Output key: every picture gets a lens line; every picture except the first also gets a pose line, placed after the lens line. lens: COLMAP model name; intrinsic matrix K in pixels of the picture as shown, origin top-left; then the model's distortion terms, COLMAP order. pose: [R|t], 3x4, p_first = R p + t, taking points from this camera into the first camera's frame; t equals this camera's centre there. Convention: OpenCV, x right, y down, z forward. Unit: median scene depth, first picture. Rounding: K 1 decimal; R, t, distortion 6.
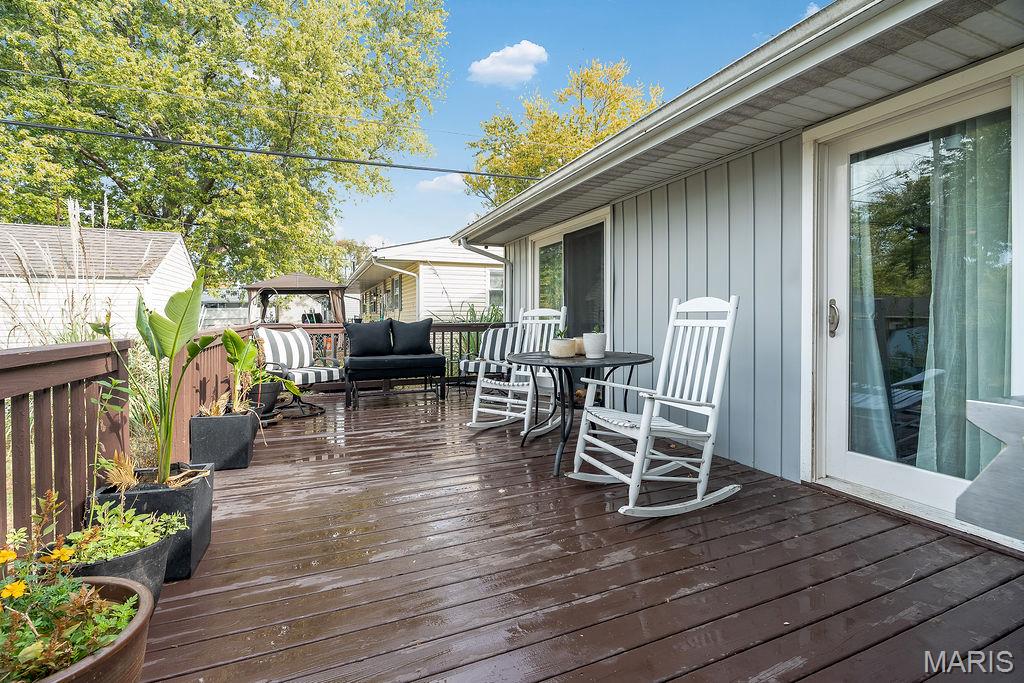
lens RADIAL K [[467.2, 0, 510.1], [0, 467.2, 318.5], [0, 0, 1]] dist [-0.003879, 0.000711]
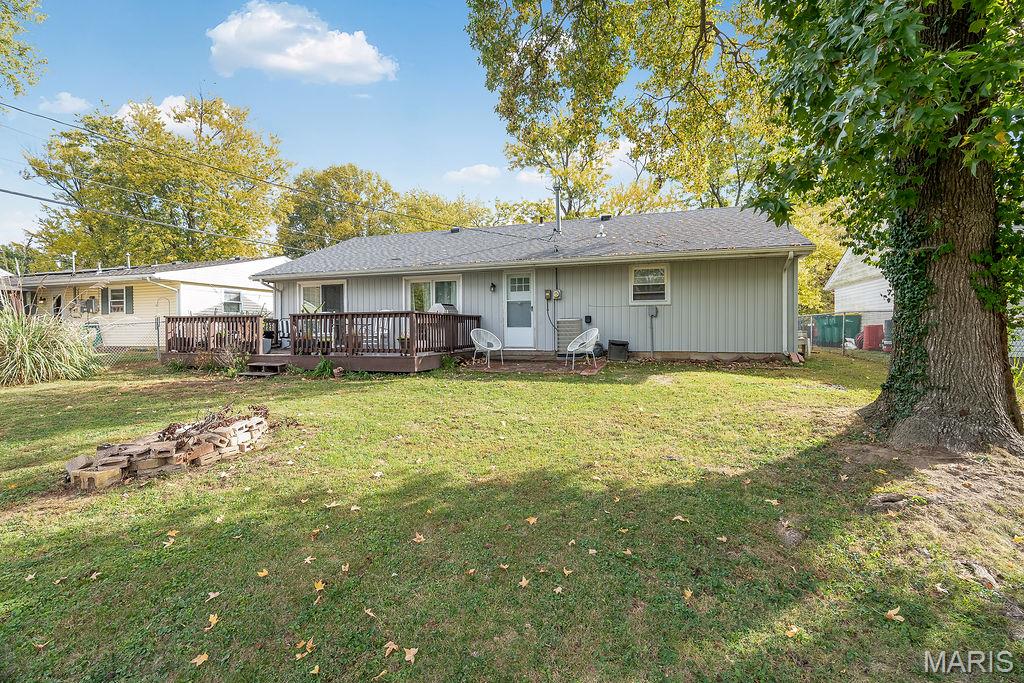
lens RADIAL K [[467.2, 0, 522.1], [0, 467.2, 341.0], [0, 0, 1]] dist [-0.003879, 0.000711]
pose [[0.642262, -0.014698, 0.766344, -0.939427], [0.004948, 0.999875, 0.015030, 0.083332], [-0.766469, -0.005861, 0.642255, -1.252222]]
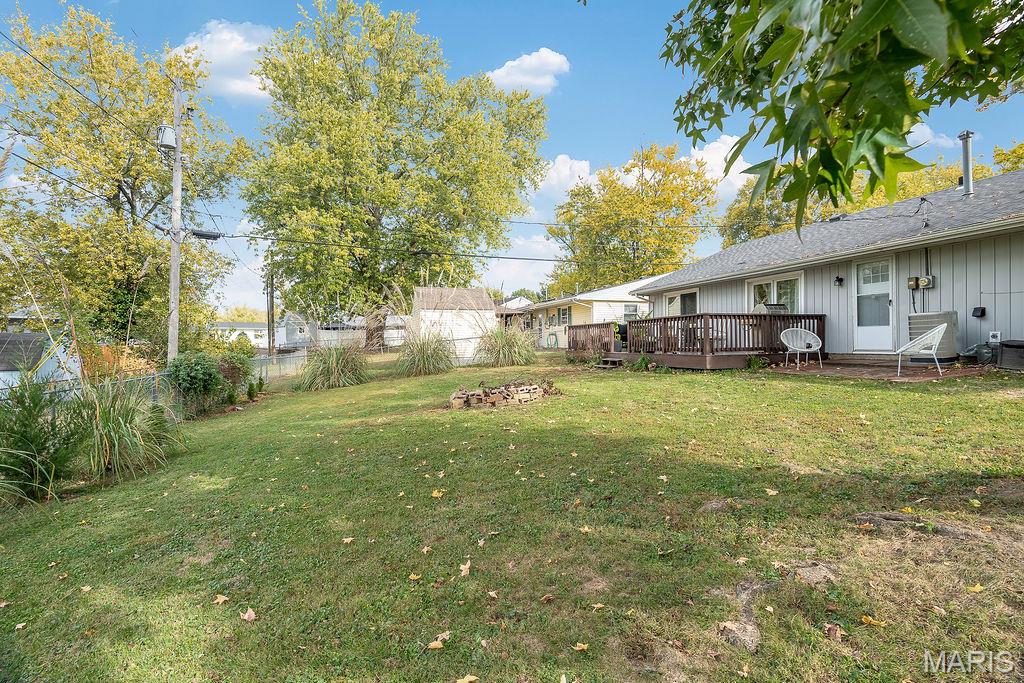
lens RADIAL K [[467.2, 0, 513.1], [0, 467.2, 341.4], [0, 0, 1]] dist [-0.003879, 0.000711]
pose [[0.998036, -0.004266, -0.062495, -0.612673], [0.003842, 0.999969, -0.006899, 0.112876], [0.062522, 0.006645, 0.998021, -1.643555]]
